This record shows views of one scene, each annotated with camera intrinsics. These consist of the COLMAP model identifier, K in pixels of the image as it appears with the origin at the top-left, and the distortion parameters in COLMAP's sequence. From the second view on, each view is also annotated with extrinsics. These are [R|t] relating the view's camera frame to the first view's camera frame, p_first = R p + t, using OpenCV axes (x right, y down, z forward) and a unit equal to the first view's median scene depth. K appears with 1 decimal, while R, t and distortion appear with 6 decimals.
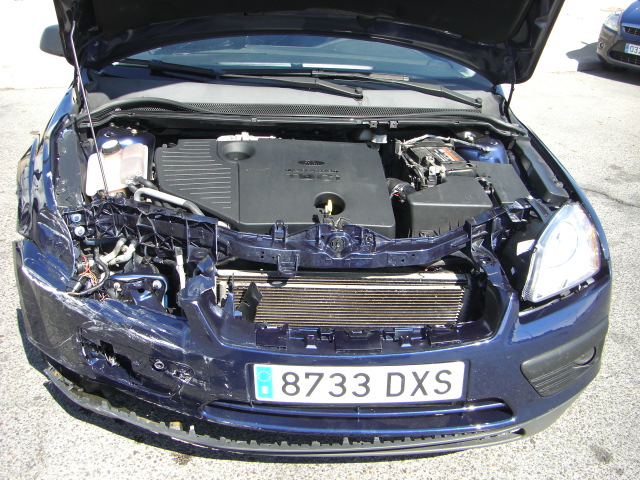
lens RADIAL K [[724.5, 0, 320.0], [0, 724.5, 240.0], [0, 0, 1]] dist [-0.196414, 0.141410]
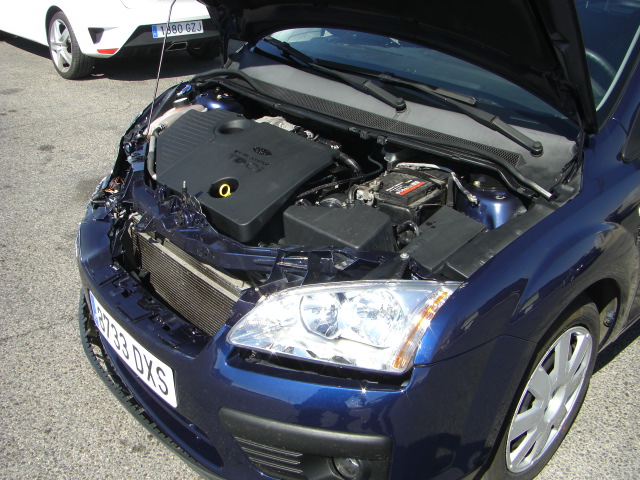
lens RADIAL K [[724.0, 0, 320.0], [0, 724.0, 240.0], [0, 0, 1]] dist [-0.281161, 0.423065]
pose [[0.607685, 0.310722, -0.730870, 0.883726], [-0.330605, 0.935728, 0.122933, -0.155081], [0.722094, 0.166924, 0.671354, 0.459537]]
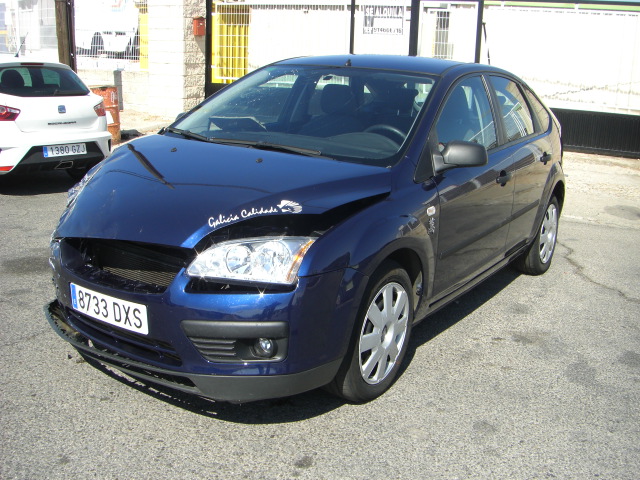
lens RADIAL K [[724.5, 0, 320.0], [0, 724.5, 240.0], [0, 0, 1]] dist [-0.196414, 0.141410]
pose [[0.764399, 0.131043, -0.631286, 1.298883], [-0.270868, 0.953799, -0.129992, 0.126812], [0.585086, 0.270361, 0.764578, 0.045433]]
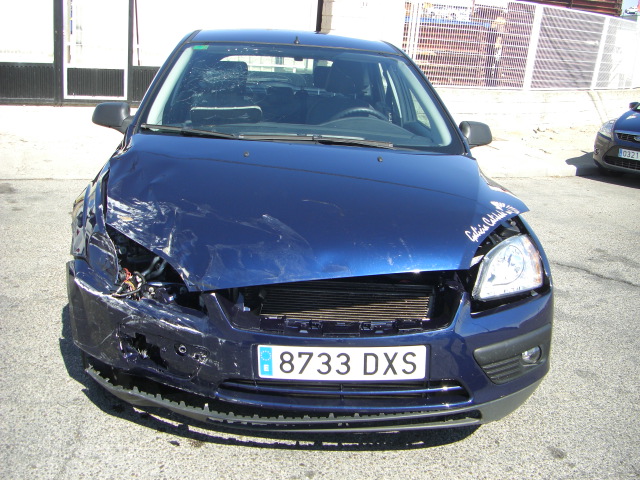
lens RADIAL K [[724.5, 0, 320.0], [0, 724.5, 240.0], [0, 0, 1]] dist [-0.196414, 0.141410]
pose [[0.999595, 0.009916, -0.026664, 0.045677], [-0.014160, 0.986353, -0.164035, 0.184308], [0.024673, 0.164346, 0.986094, -0.255986]]
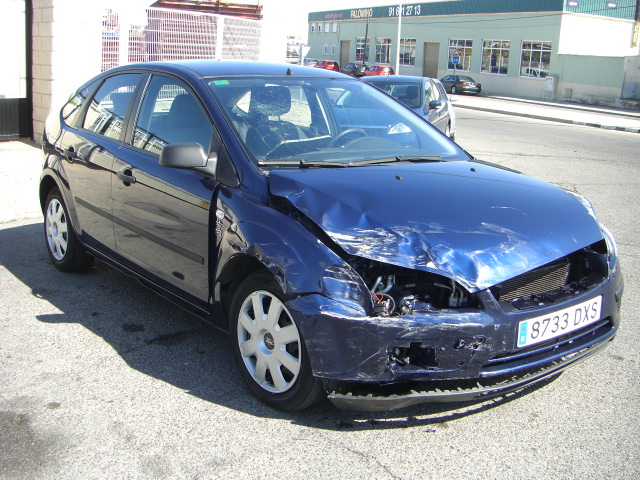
lens RADIAL K [[724.5, 0, 320.0], [0, 724.5, 240.0], [0, 0, 1]] dist [-0.196414, 0.141410]
pose [[0.851700, -0.155013, 0.500577, -1.169470], [0.237757, 0.965576, -0.105520, 0.052916], [-0.466988, 0.208888, 0.859237, -0.192809]]
